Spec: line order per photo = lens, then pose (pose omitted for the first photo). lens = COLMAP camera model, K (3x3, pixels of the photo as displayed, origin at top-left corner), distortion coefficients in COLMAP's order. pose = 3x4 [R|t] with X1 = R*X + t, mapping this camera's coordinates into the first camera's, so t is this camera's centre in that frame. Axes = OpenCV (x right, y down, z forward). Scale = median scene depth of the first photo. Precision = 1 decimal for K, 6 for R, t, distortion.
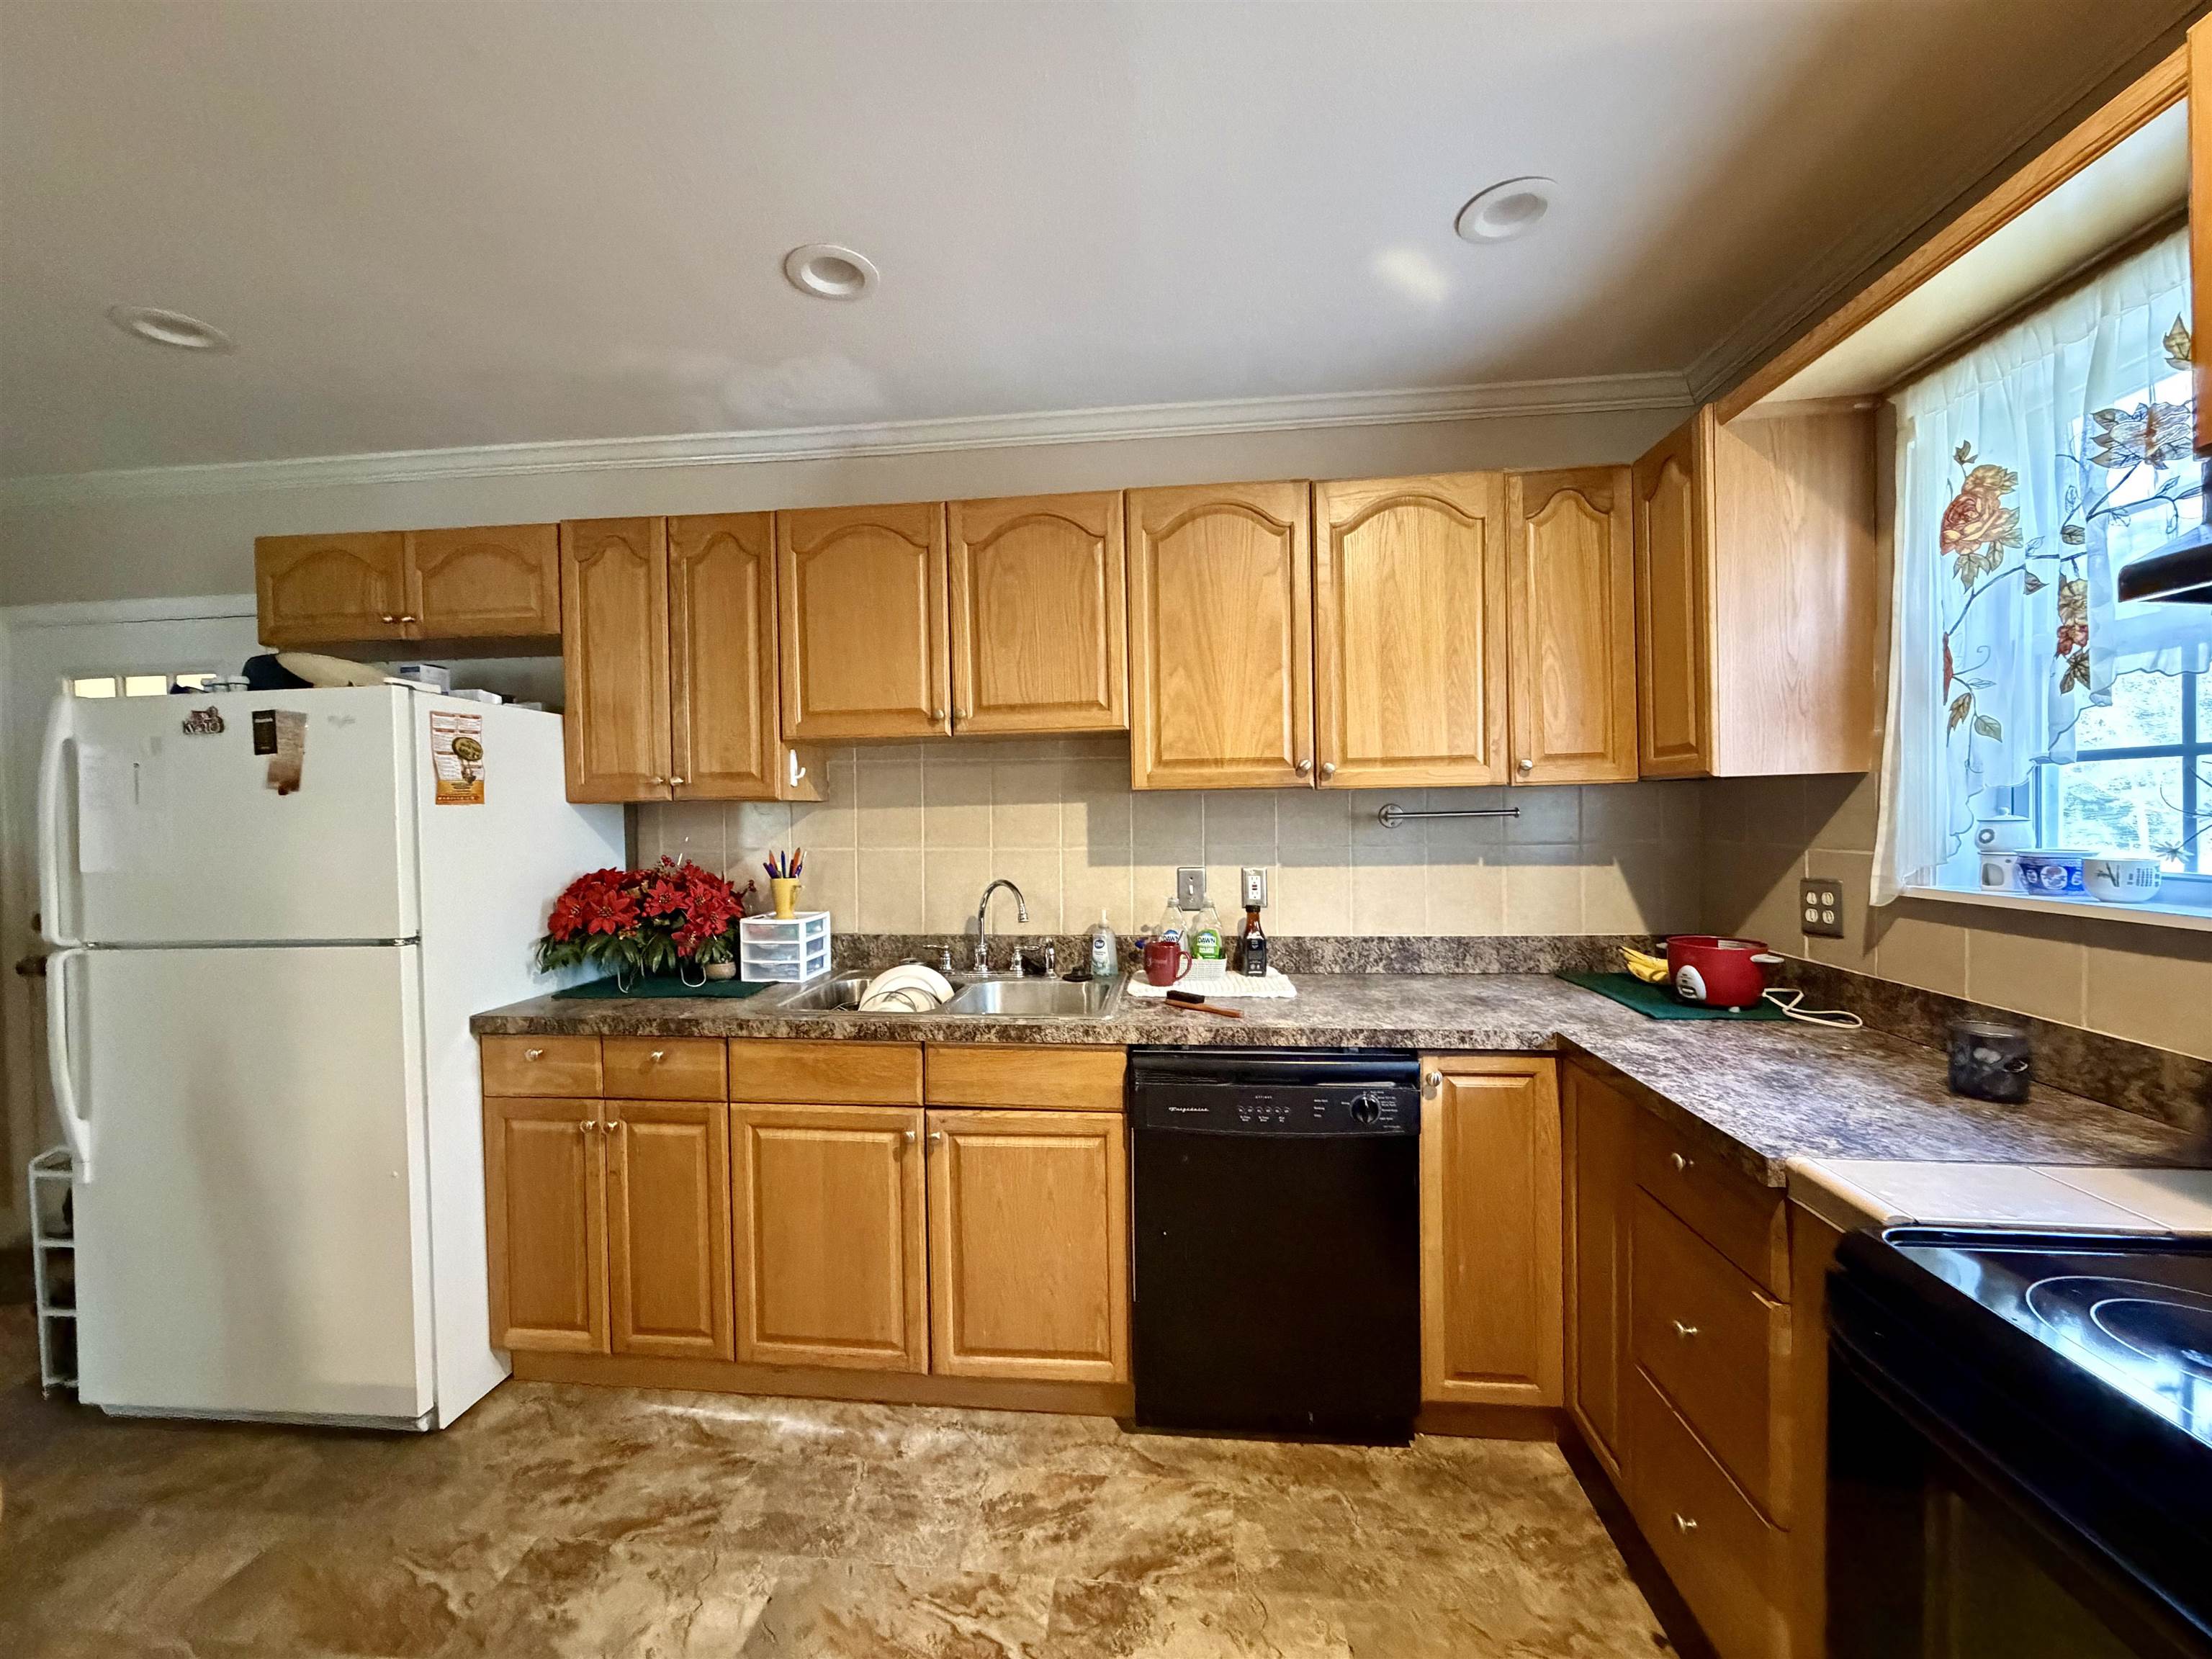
lens RADIAL K [[878.3, 0, 1106.0], [0, 878.3, 829.5], [0, 0, 1]] dist [-0.001299, 0.000654]
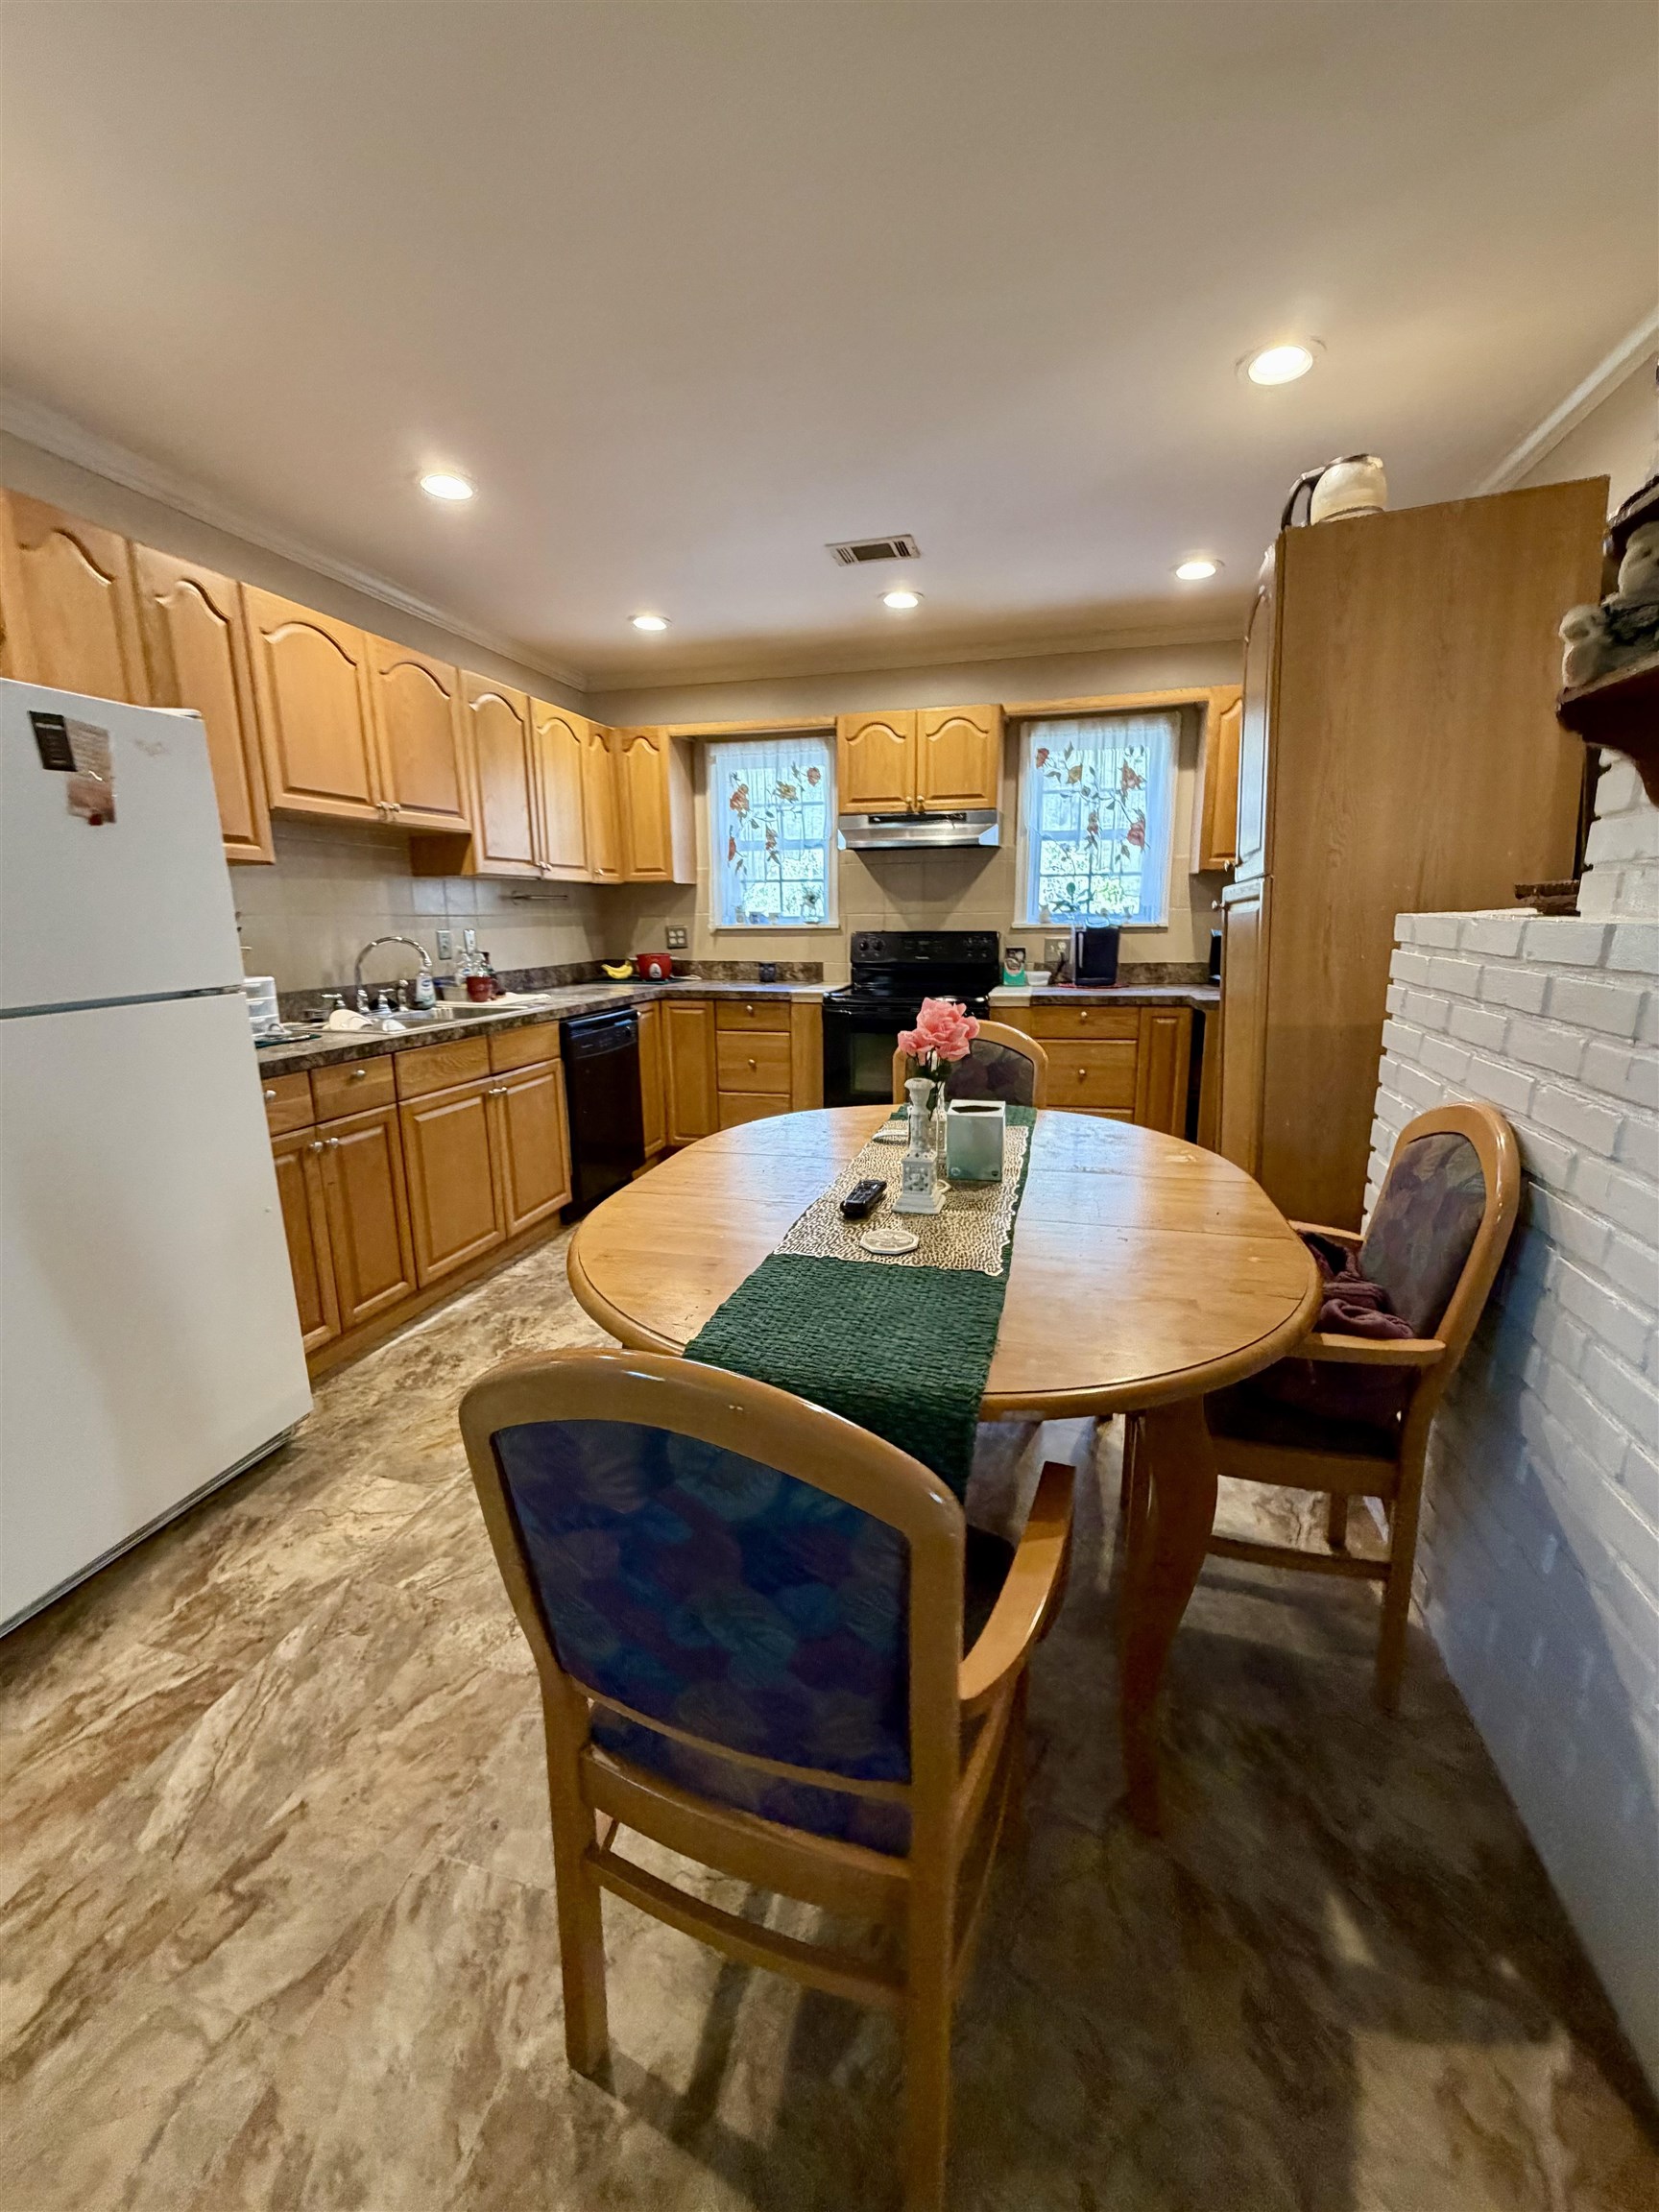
lens RADIAL K [[878.3, 0, 829.0], [0, 878.3, 1093.1], [0, 0, 1]] dist [-0.001299, 0.000654]
pose [[0.154136, -0.185621, 0.970457, -1.712130], [0.024150, 0.982609, 0.184110, 0.076357], [-0.987754, -0.004942, 0.155938, 0.168985]]
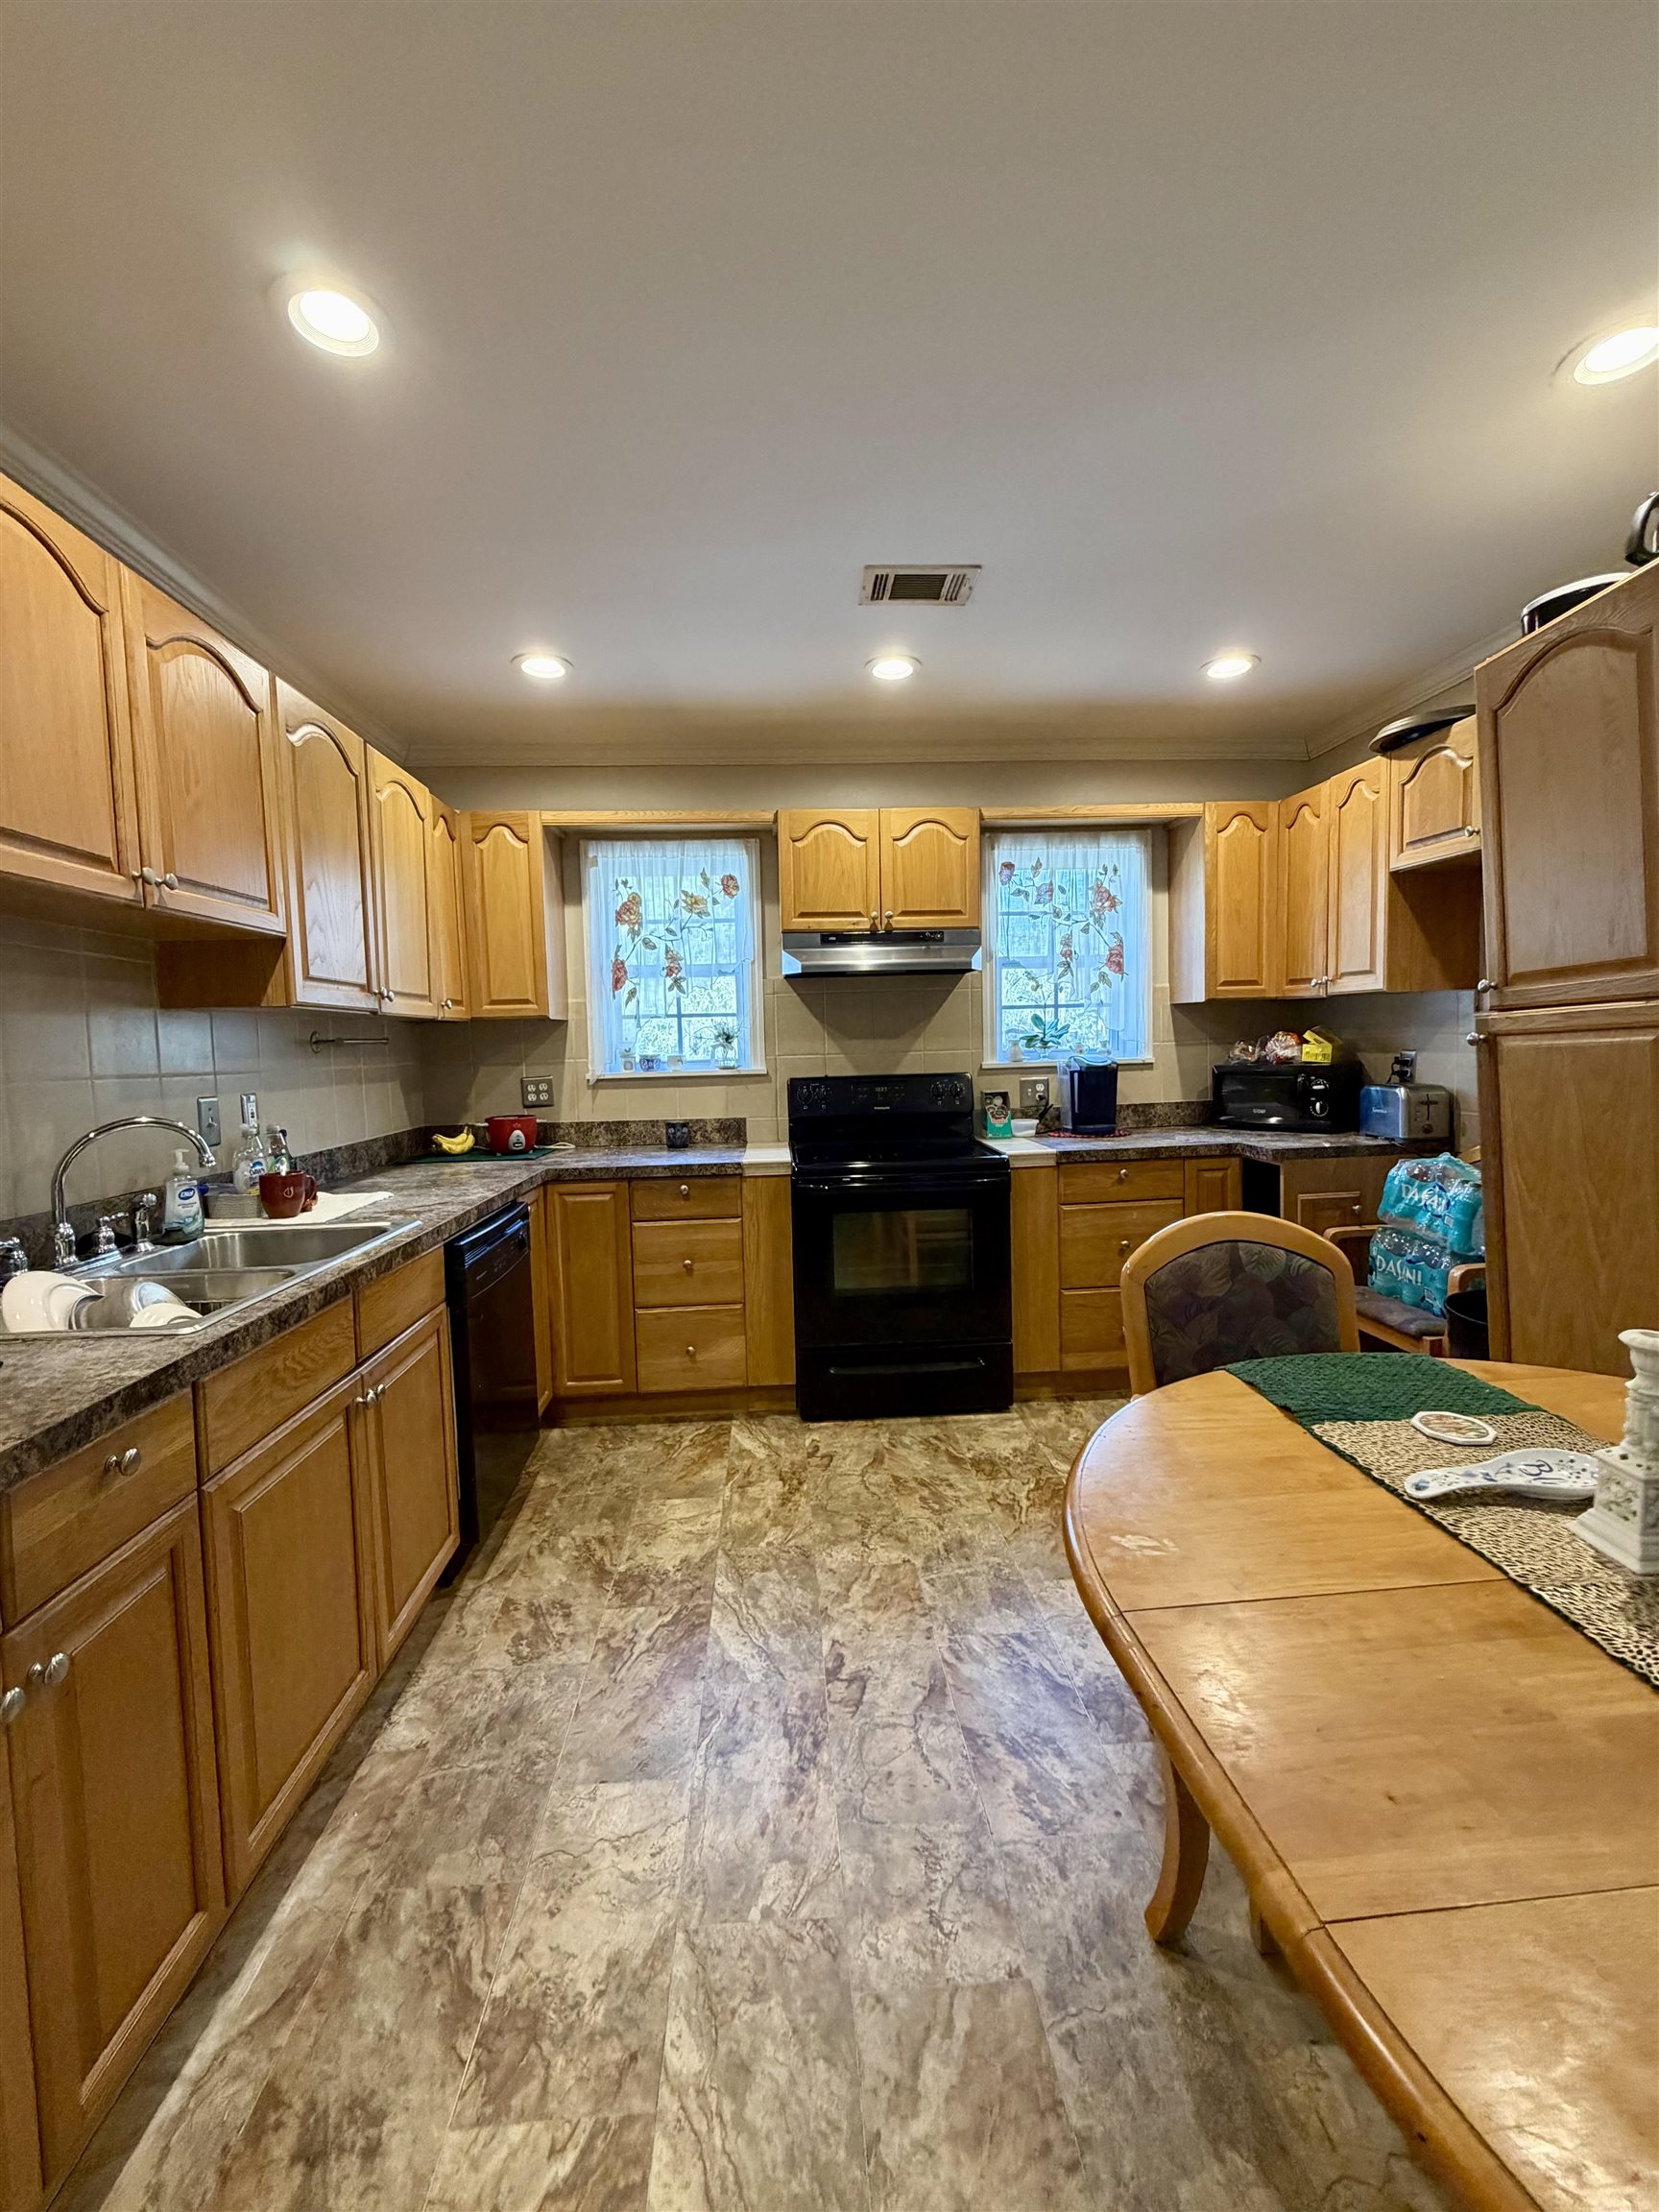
lens RADIAL K [[878.3, 0, 829.0], [0, 878.3, 1093.1], [0, 0, 1]] dist [-0.001299, 0.000654]
pose [[-0.162169, -0.033989, 0.986177, -1.148578], [0.047176, 0.997997, 0.042154, 0.042439], [-0.985635, 0.053360, -0.160241, 0.706634]]
